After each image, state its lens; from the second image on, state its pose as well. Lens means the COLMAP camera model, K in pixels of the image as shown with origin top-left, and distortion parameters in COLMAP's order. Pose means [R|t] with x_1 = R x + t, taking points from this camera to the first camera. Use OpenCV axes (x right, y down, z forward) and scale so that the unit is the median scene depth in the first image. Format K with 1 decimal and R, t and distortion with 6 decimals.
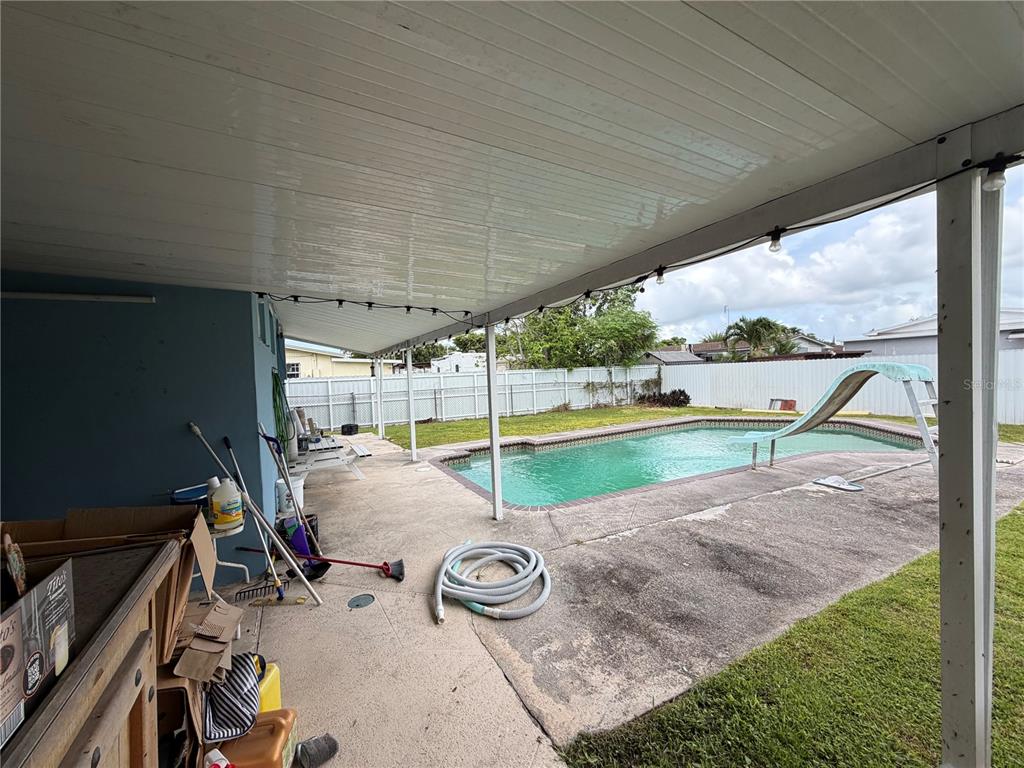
lens RADIAL K [[410.2, 0, 505.9], [0, 410.2, 383.4], [0, 0, 1]] dist [0.000075, 0.000178]
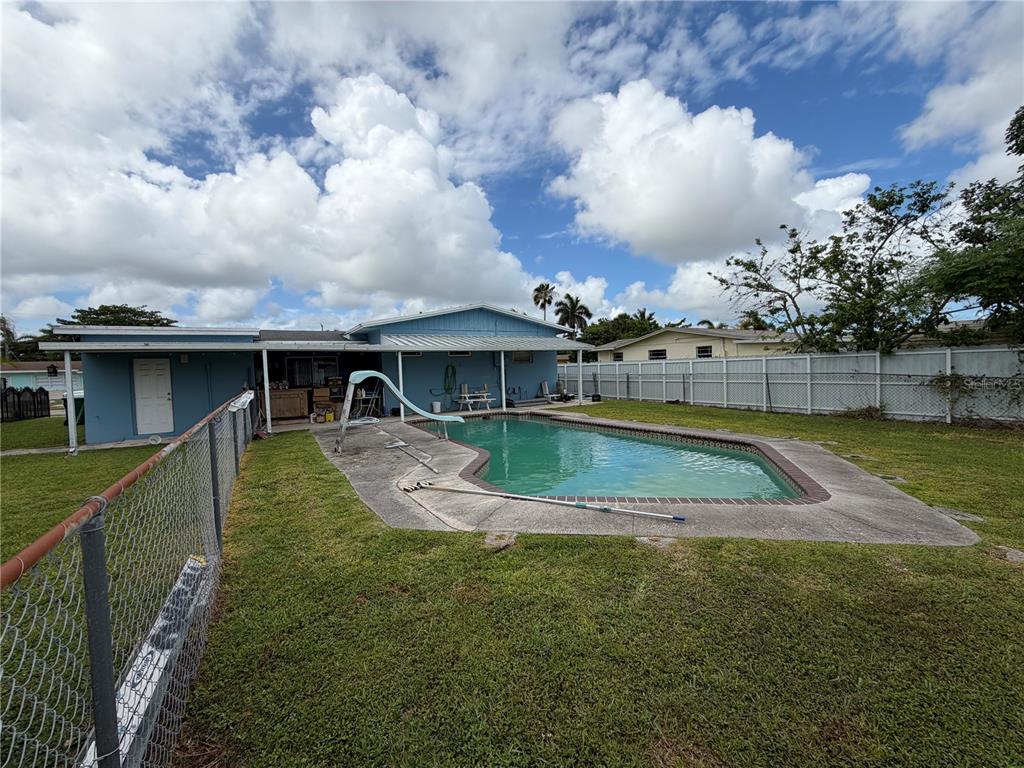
lens RADIAL K [[410.2, 0, 506.4], [0, 410.2, 382.8], [0, 0, 1]] dist [0.000075, 0.000178]
pose [[0.085751, 0.073269, -0.993619, 1.073359], [0.001356, 0.997283, 0.073656, -0.053019], [0.996316, -0.007663, 0.085419, 0.552966]]
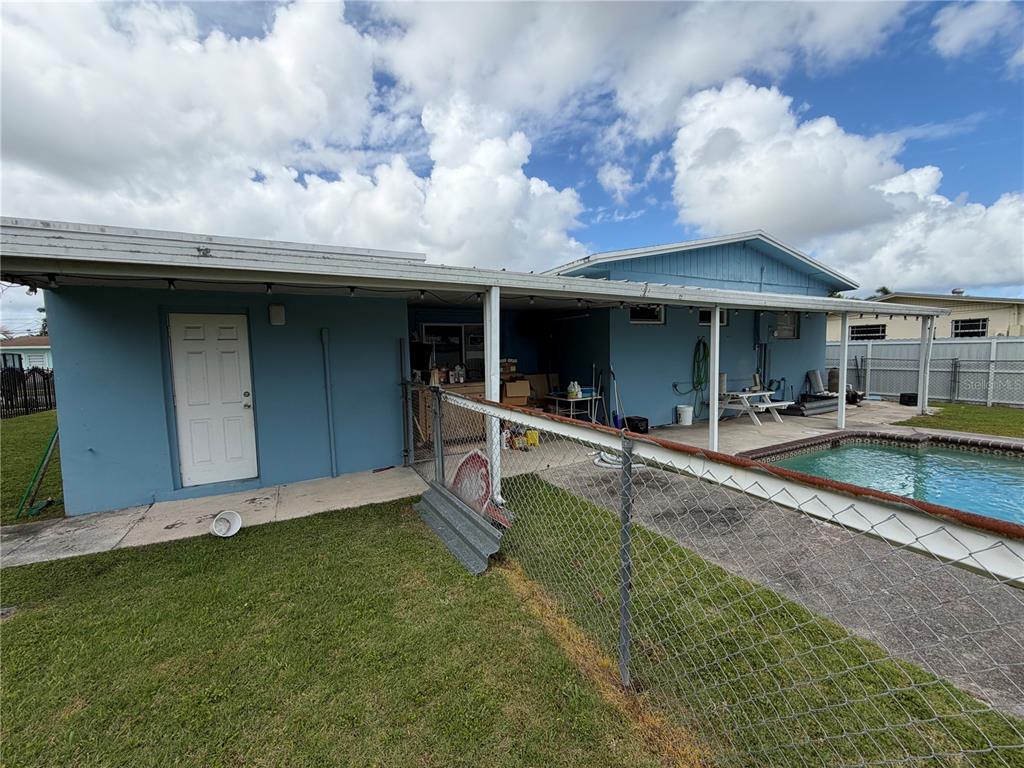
lens RADIAL K [[410.2, 0, 508.9], [0, 410.2, 385.6], [0, 0, 1]] dist [0.000075, 0.000178]
pose [[0.010709, 0.124609, -0.992148, 0.489077], [-0.006501, 0.992193, 0.124545, -0.022826], [0.999922, 0.005116, 0.011435, 0.122746]]
